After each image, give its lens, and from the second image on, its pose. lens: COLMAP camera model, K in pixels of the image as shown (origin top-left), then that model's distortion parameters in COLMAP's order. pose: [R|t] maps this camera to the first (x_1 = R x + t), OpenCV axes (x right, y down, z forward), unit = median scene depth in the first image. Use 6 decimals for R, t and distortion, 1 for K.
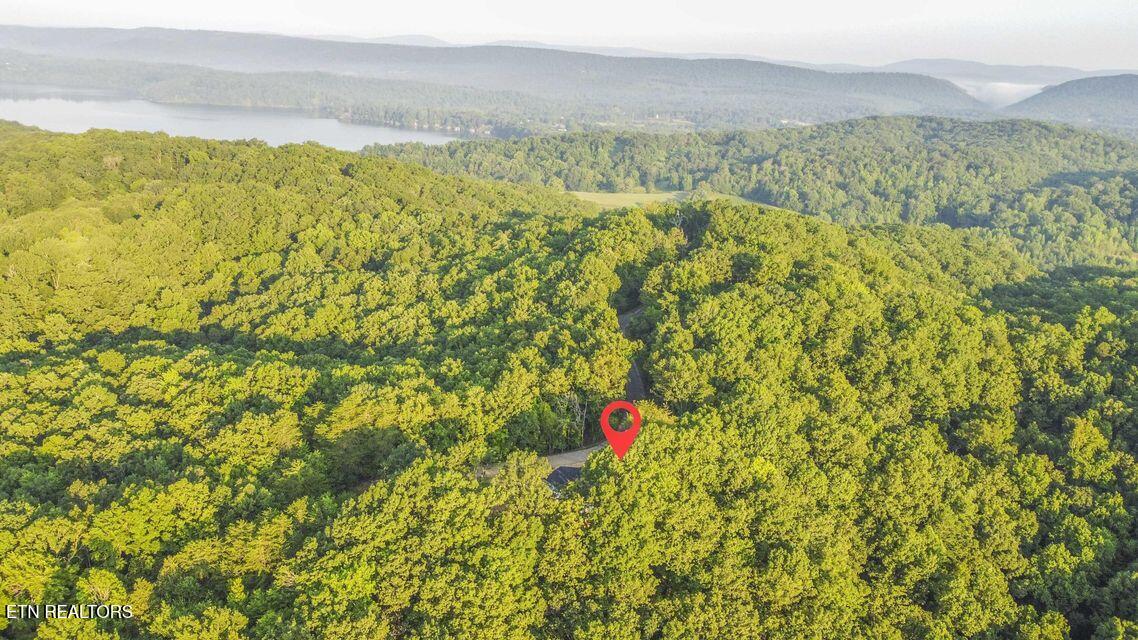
lens RADIAL K [[858.0, 0, 566.9], [0, 858.0, 322.8], [0, 0, 1]] dist [0.008434, -0.012476]
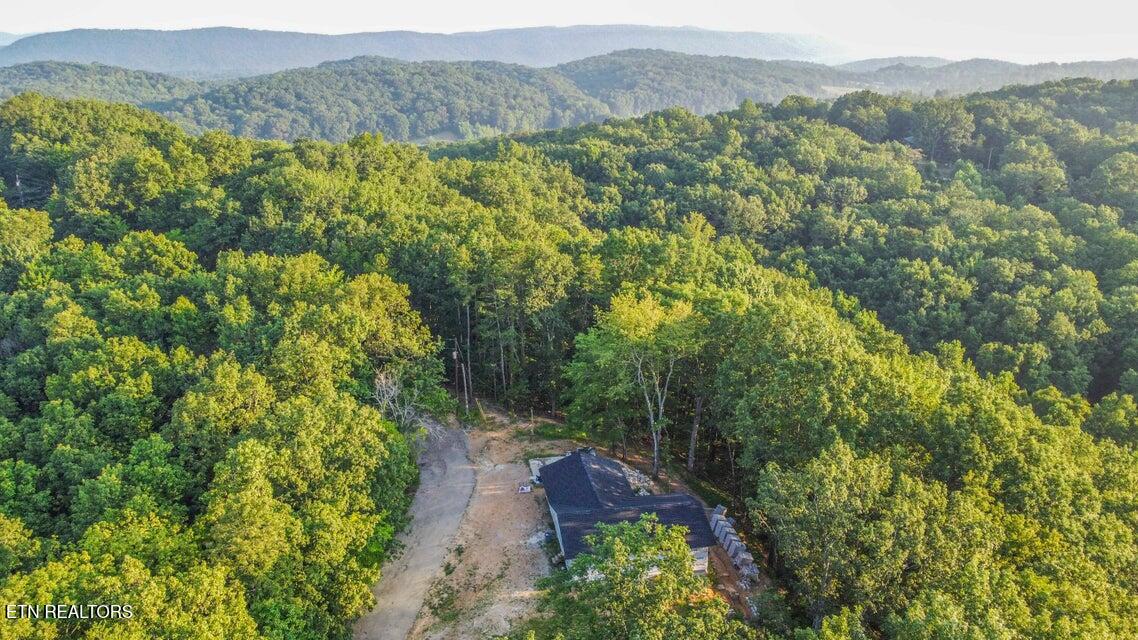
lens RADIAL K [[858.0, 0, 564.2], [0, 858.0, 317.1], [0, 0, 1]] dist [0.008434, -0.012476]
pose [[0.473426, -0.307783, 0.825311, -0.062861], [0.282618, 0.940505, 0.188623, 0.000644], [-0.834263, 0.143948, 0.532244, 0.152083]]
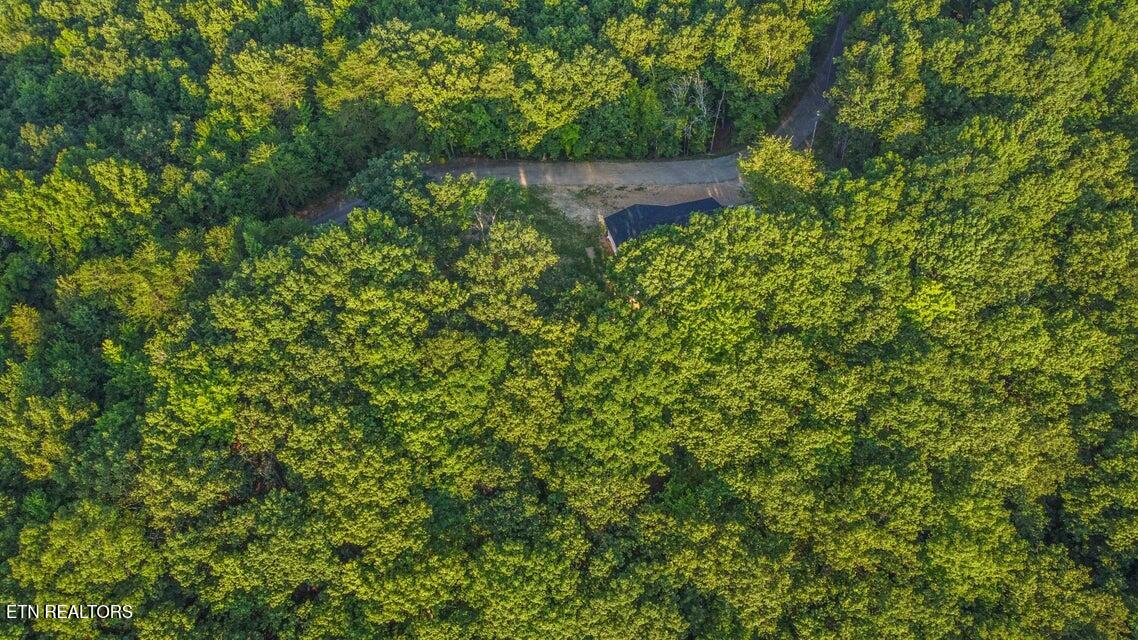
lens RADIAL K [[858.0, 0, 565.8], [0, 858.0, 323.4], [0, 0, 1]] dist [0.008434, -0.012476]
pose [[0.924925, 0.250659, -0.285803, 0.031406], [-0.057285, 0.835135, 0.547053, -0.023460], [0.375808, -0.489611, 0.786797, 0.082579]]
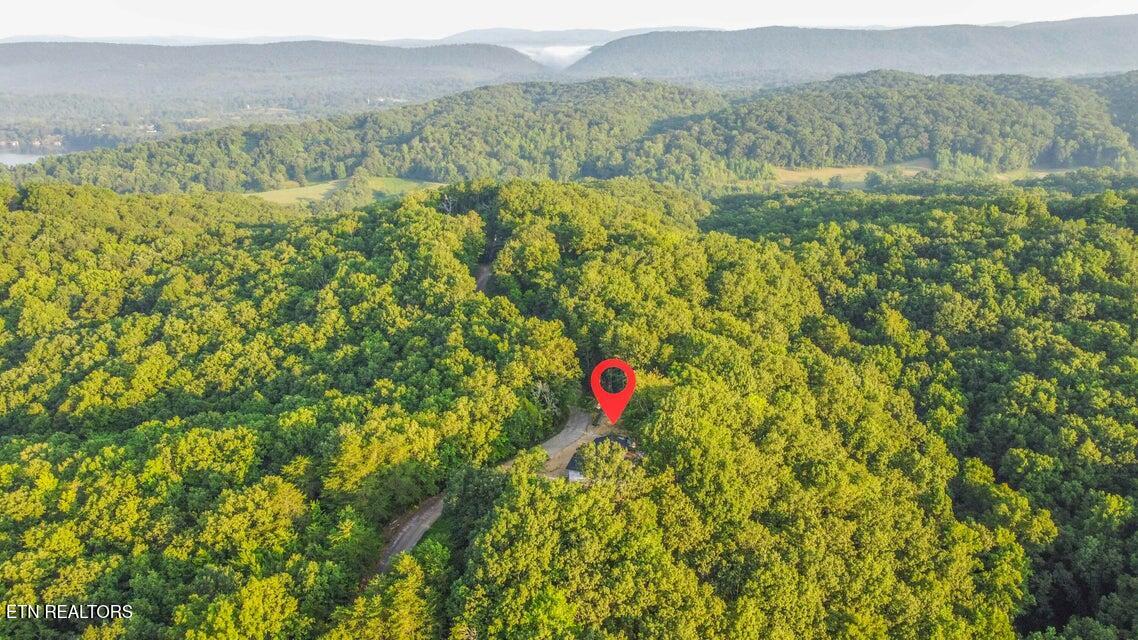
lens RADIAL K [[858.0, 0, 563.3], [0, 858.0, 319.7], [0, 0, 1]] dist [0.008434, -0.012476]
pose [[0.887404, -0.199876, 0.415409, -0.081424], [0.191794, 0.979501, 0.061578, -0.010115], [-0.419201, 0.025028, 0.907548, 0.017791]]
